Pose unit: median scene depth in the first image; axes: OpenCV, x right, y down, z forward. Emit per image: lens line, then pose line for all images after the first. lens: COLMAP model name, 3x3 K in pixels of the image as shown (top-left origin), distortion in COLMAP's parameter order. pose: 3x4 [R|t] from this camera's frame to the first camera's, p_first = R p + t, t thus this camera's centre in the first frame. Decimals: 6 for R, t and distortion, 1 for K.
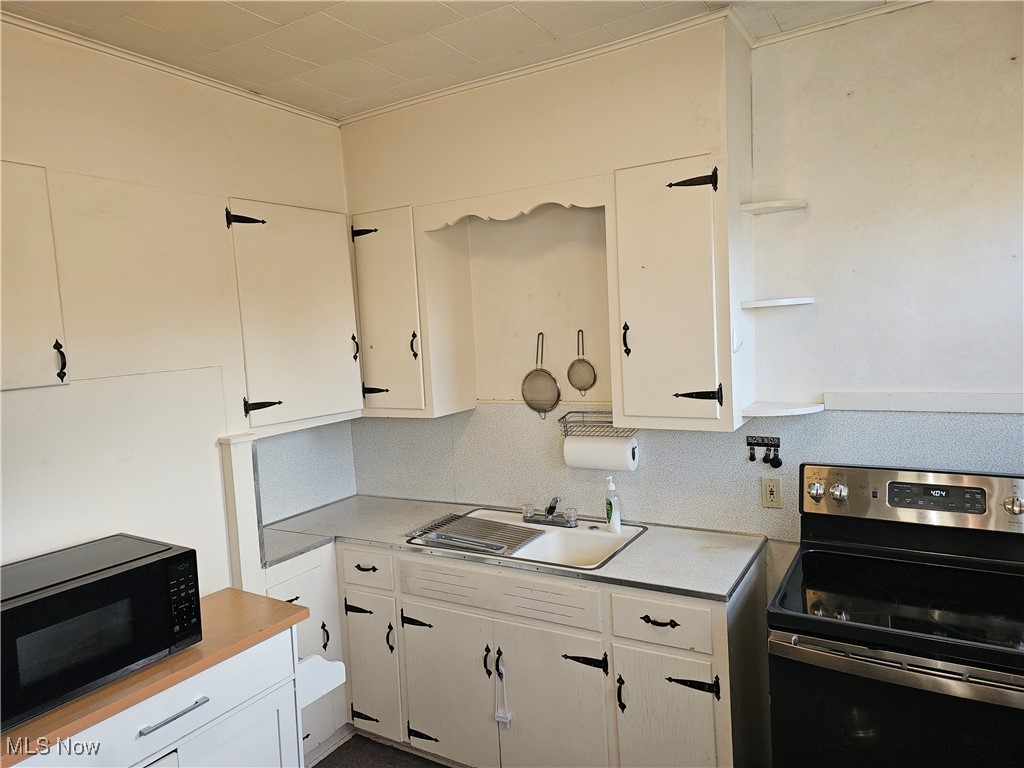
lens RADIAL K [[684.6, 0, 508.3], [0, 684.6, 385.7], [0, 0, 1]] dist [0.058980, -0.007511]
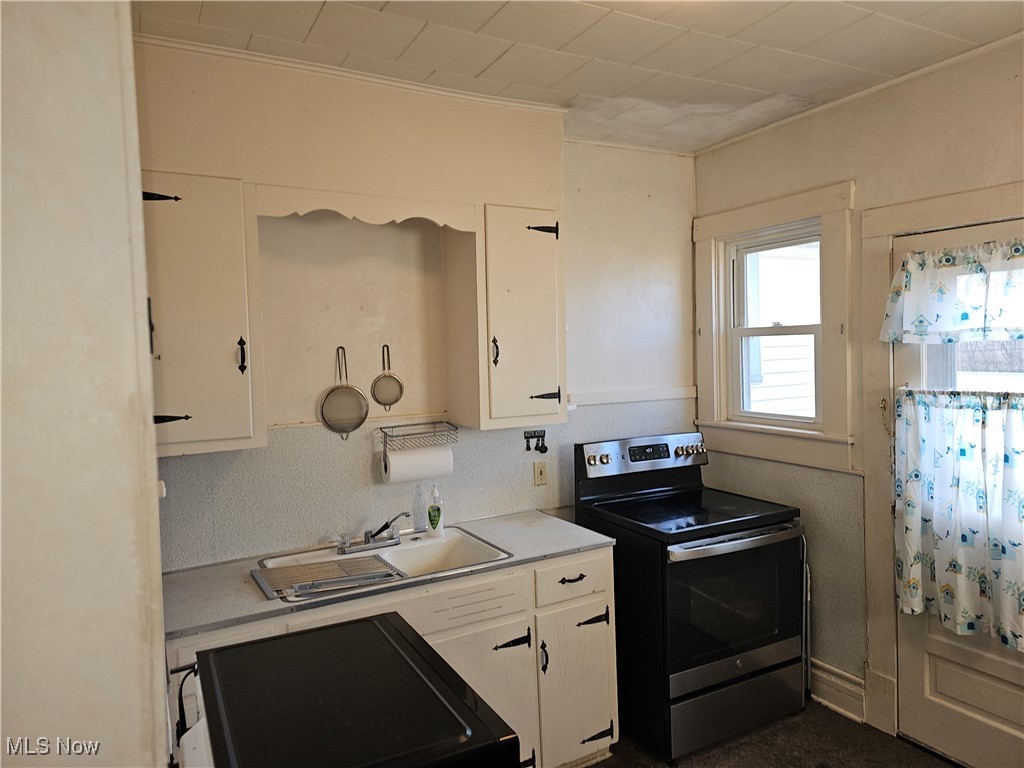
lens RADIAL K [[684.6, 0, 510.6], [0, 684.6, 376.4], [0, 0, 1]] dist [0.058980, -0.007511]
pose [[0.495884, -0.000285, 0.868389, -0.753971], [0.075012, 0.996276, -0.042507, 0.023458], [-0.865143, 0.086218, 0.494059, 0.391137]]
